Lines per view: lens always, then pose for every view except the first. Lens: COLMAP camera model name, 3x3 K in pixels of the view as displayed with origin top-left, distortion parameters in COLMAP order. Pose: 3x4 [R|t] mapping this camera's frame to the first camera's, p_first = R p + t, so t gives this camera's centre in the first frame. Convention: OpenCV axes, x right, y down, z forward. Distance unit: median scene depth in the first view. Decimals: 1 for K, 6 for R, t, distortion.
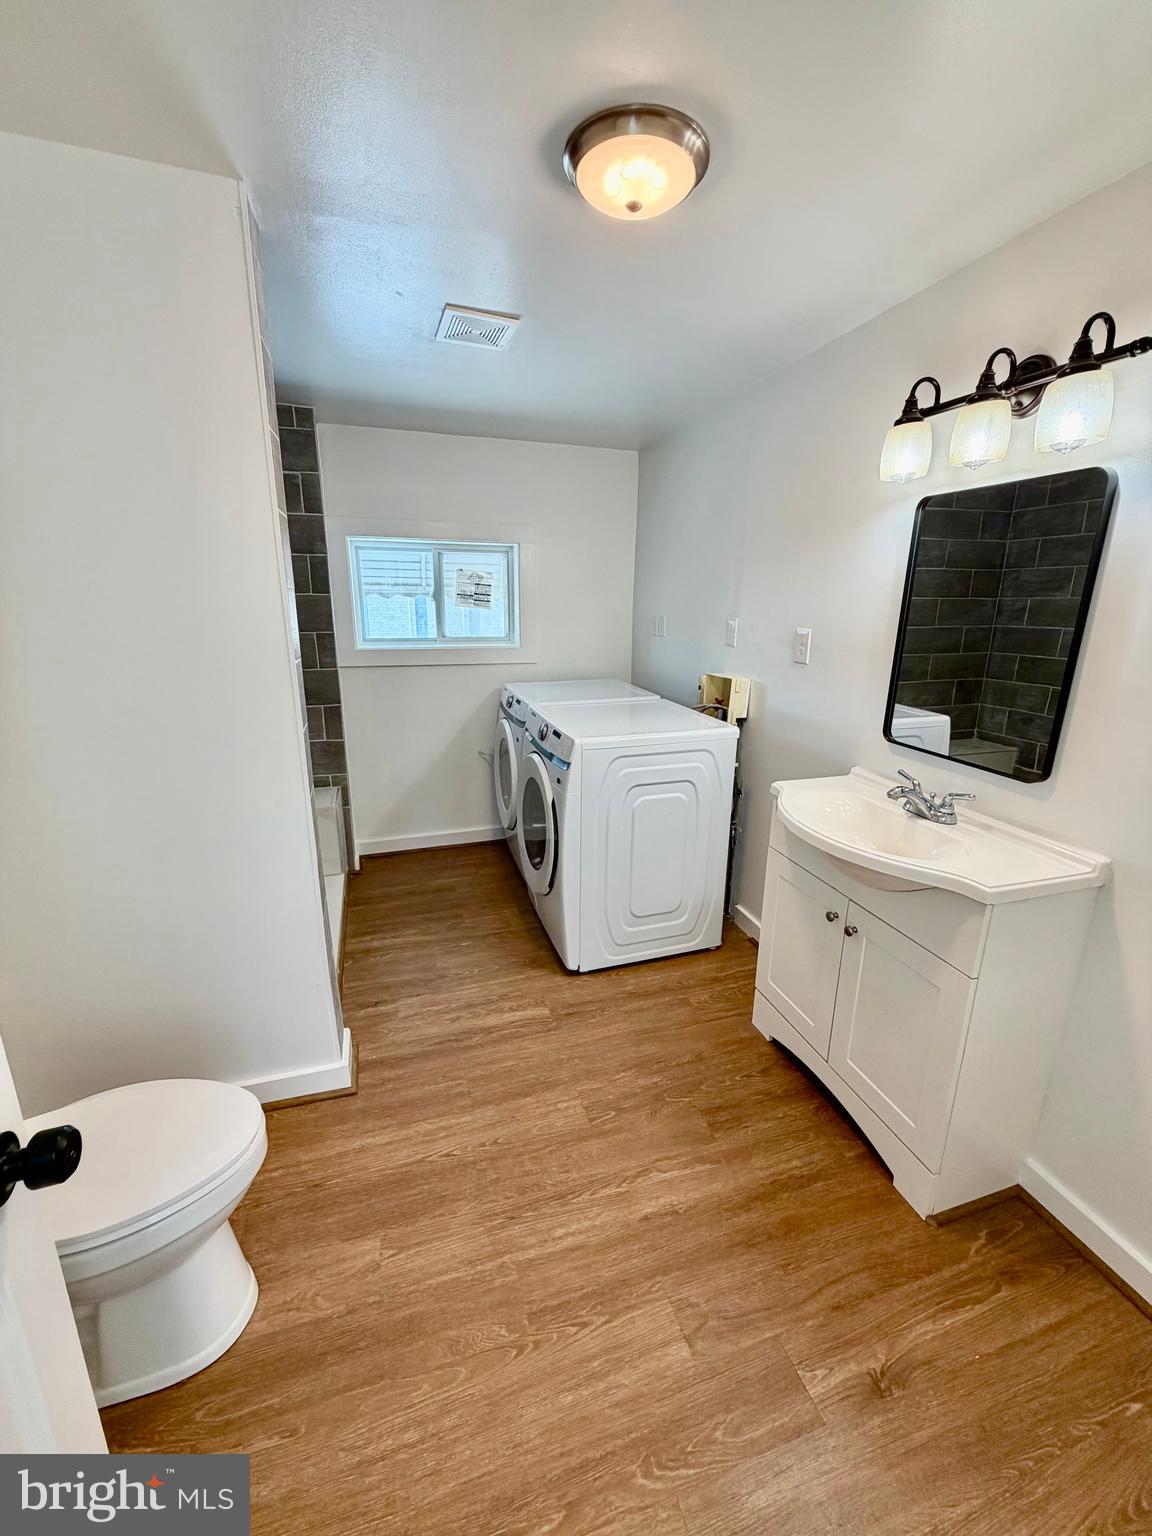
lens RADIAL K [[584.6, 0, 576.9], [0, 584.6, 758.1], [0, 0, 1]] dist [-0.000677, -0.000132]
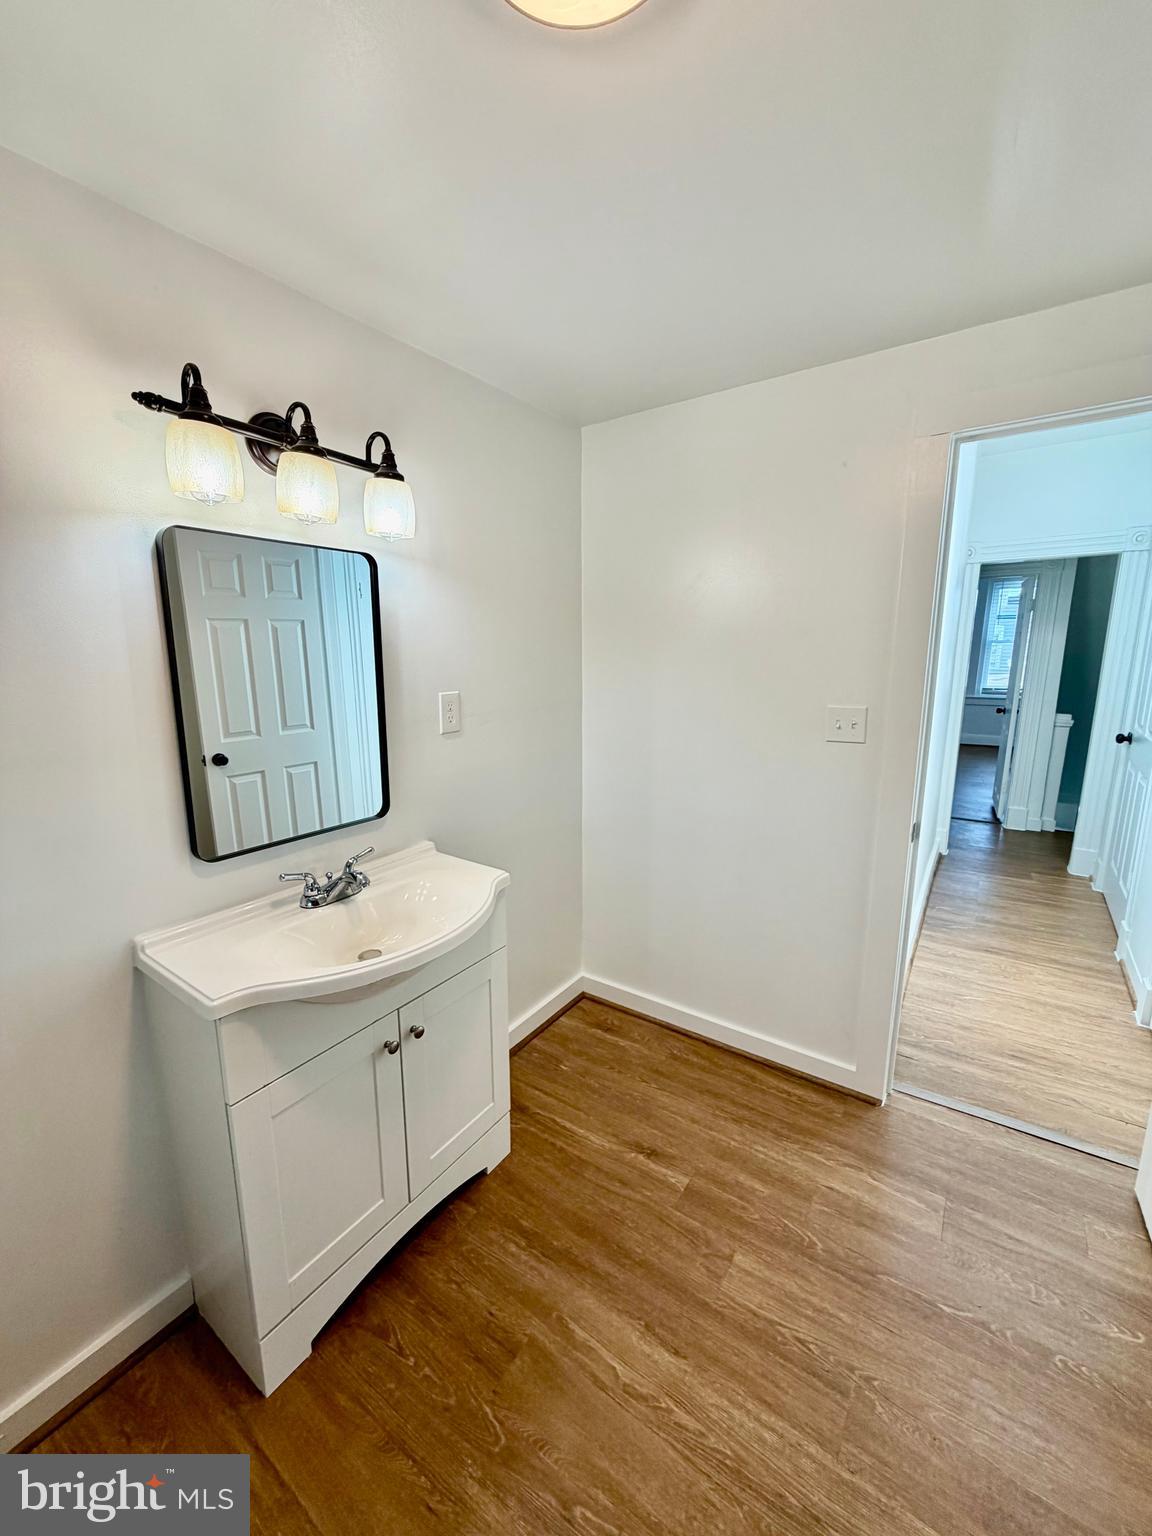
lens RADIAL K [[612.1, 0, 576.7], [0, 612.1, 763.4], [0, 0, 1]] dist [0.000423, 0.000031]
pose [[-0.604967, -0.160546, 0.779897, -0.373597], [0.203682, 0.915673, 0.346493, -0.387100], [-0.769758, 0.368468, -0.521251, 1.281910]]
